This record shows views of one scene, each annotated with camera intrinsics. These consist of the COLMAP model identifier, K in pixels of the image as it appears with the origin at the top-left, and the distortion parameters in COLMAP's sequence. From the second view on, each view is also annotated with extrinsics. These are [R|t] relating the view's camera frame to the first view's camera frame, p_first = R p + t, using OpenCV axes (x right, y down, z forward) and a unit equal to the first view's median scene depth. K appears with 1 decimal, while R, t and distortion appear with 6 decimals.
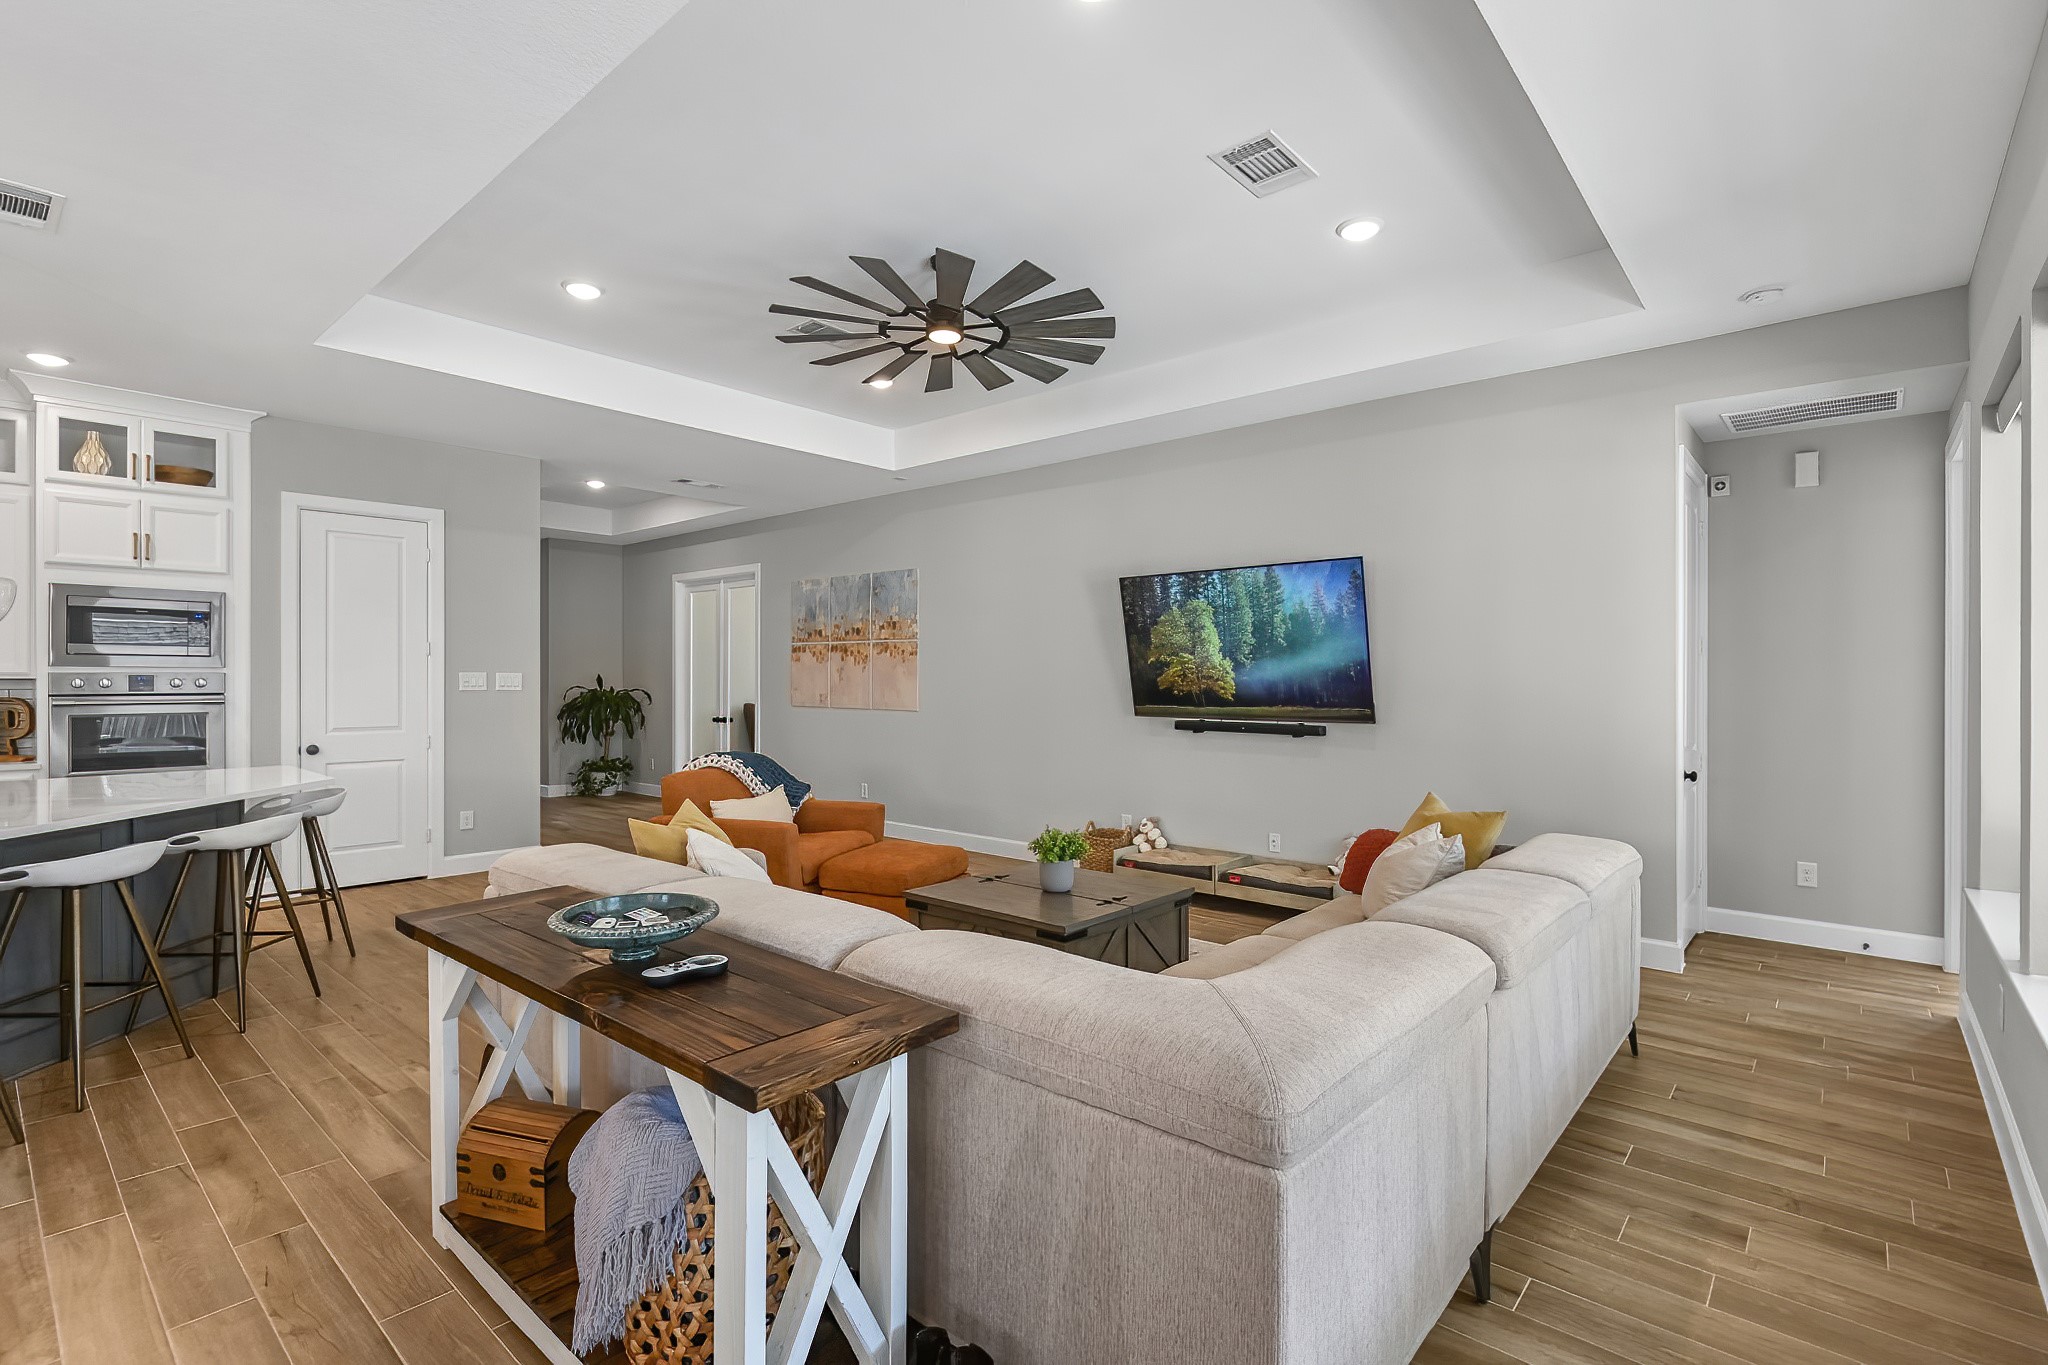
lens RADIAL K [[932.6, 0, 1023.5], [0, 932.6, 678.6], [0, 0, 1]] dist [0.000714, -0.000743]
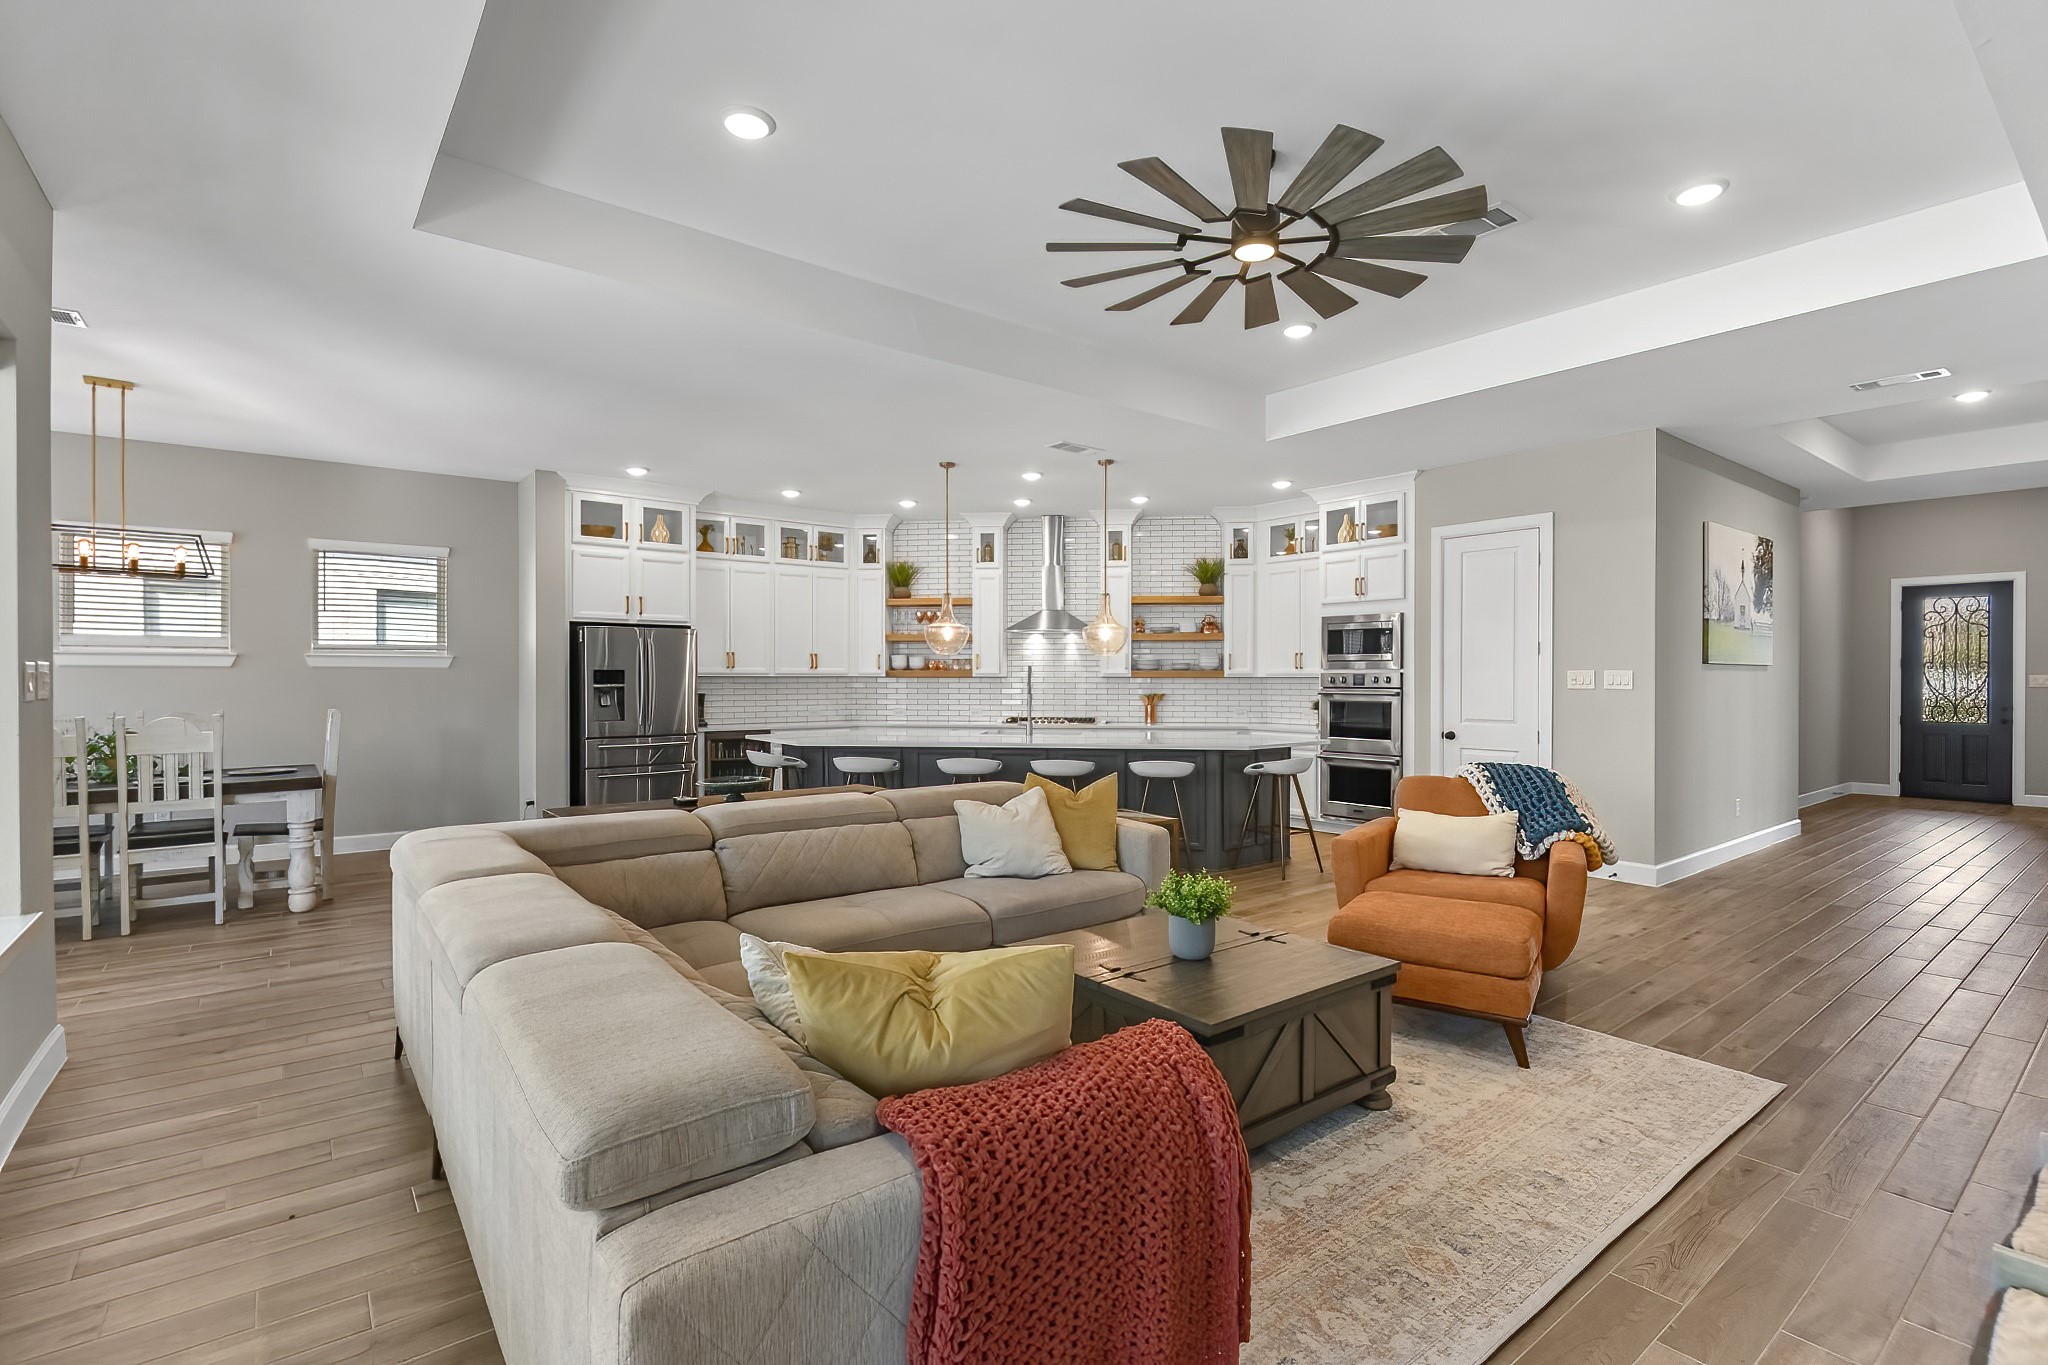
lens RADIAL K [[941.6, 0, 1024.0], [0, 941.6, 682.5], [0, 0, 1]] dist [-0.001473, -0.000147]
pose [[-0.184108, 0.005865, -0.982888, 0.562993], [-0.000570, 0.999981, 0.006074, 0.000468], [0.982906, 0.001679, -0.184102, 0.712654]]
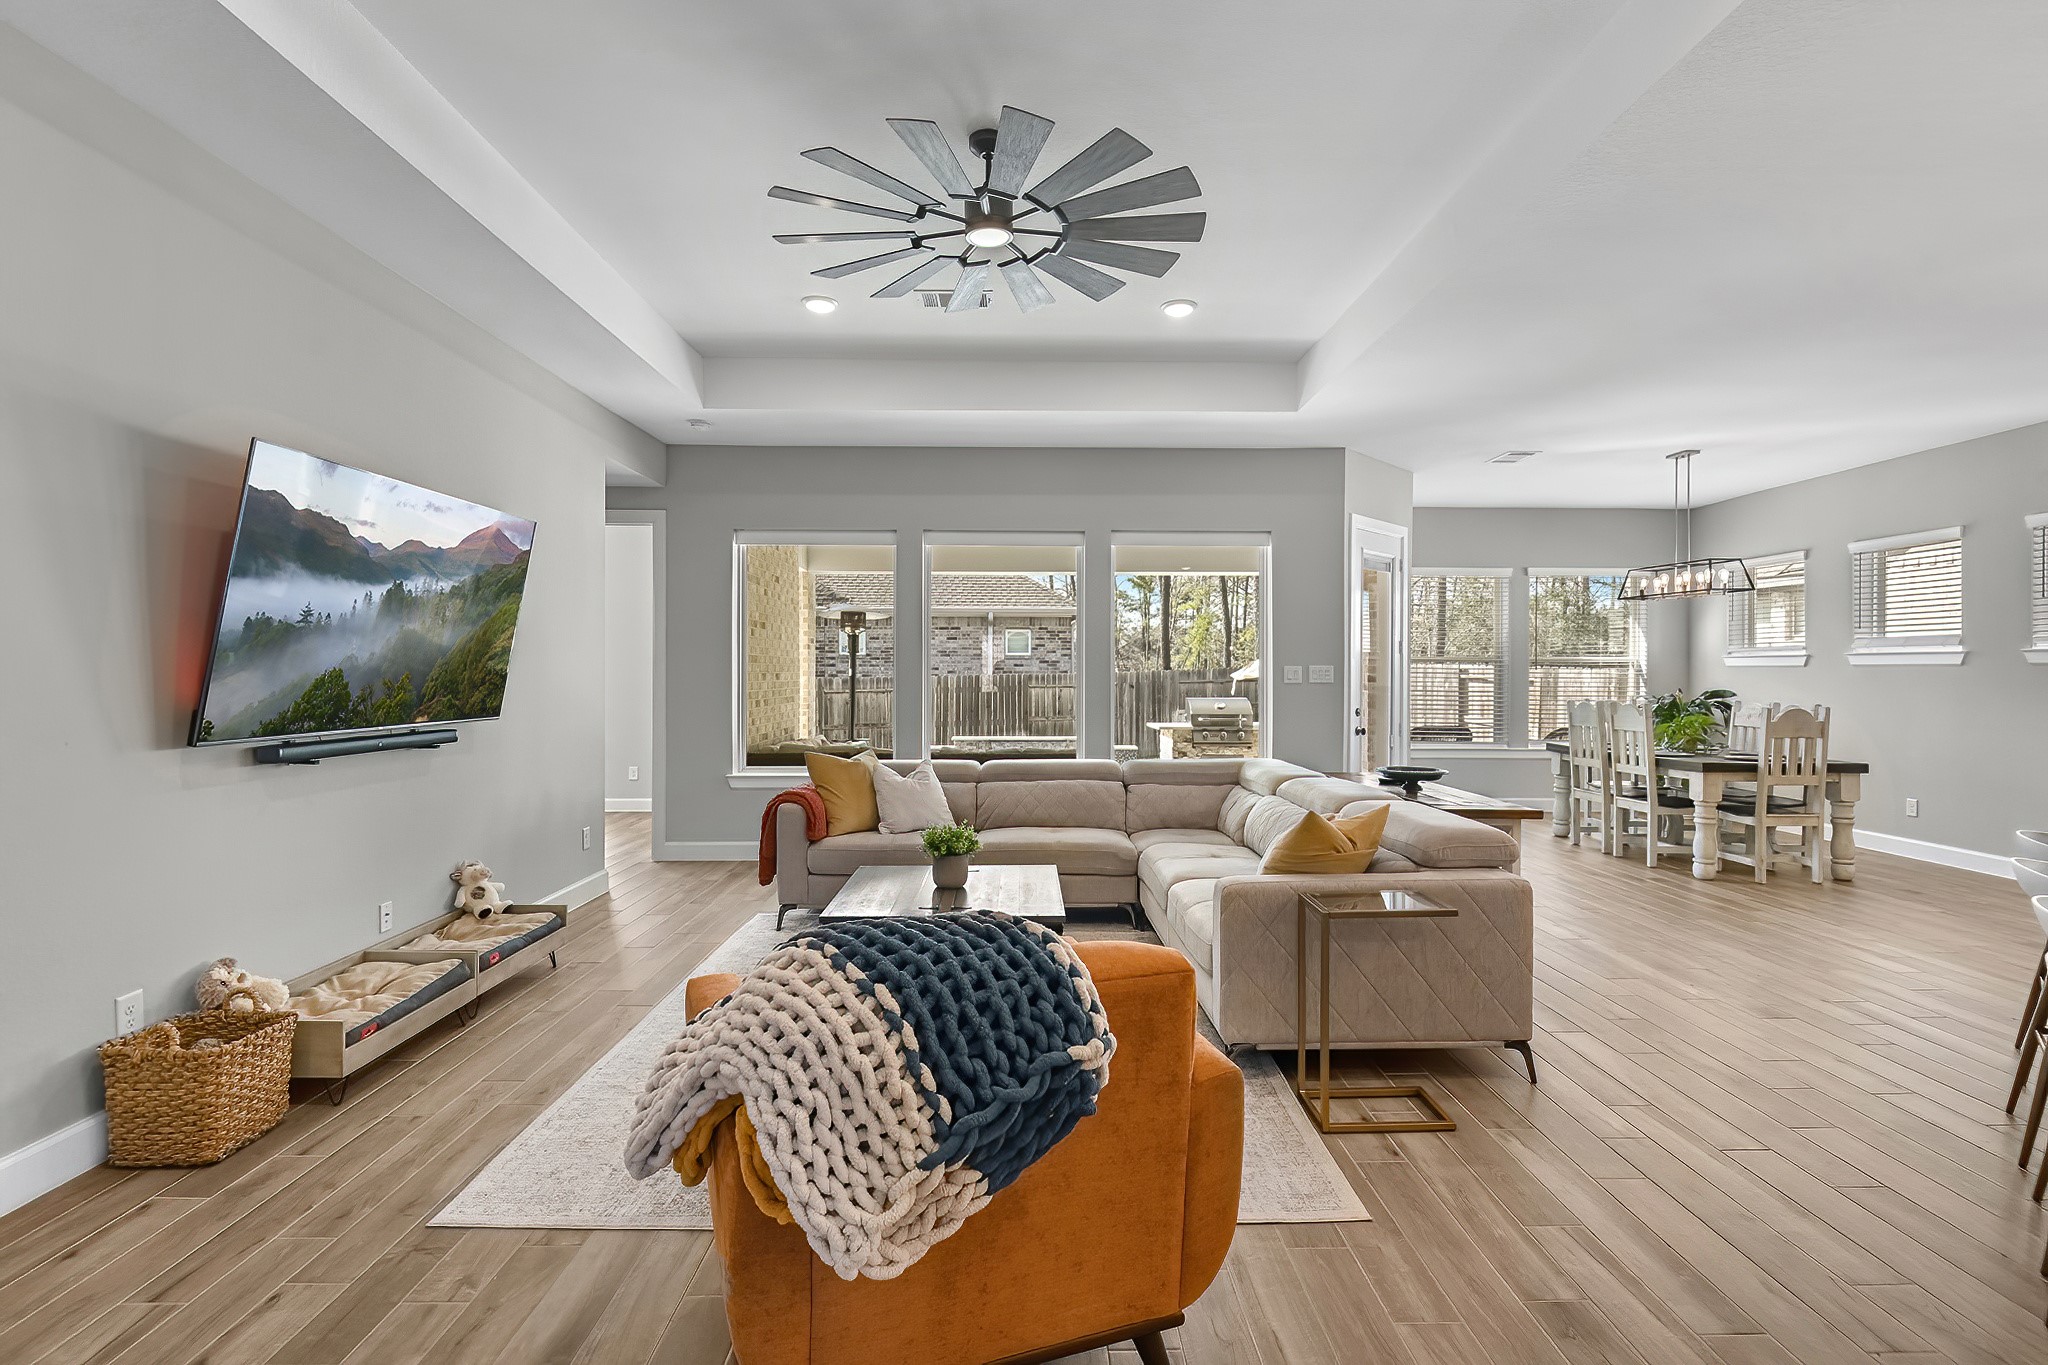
lens RADIAL K [[961.6, 0, 1024.0], [0, 961.6, 682.5], [0, 0, 1]] dist [-0.010859, -0.000294]
pose [[-0.665325, -0.008865, 0.746501, -0.540797], [-0.004503, 0.999959, 0.007862, 0.006190], [-0.746540, 0.001870, -0.665338, 1.139155]]
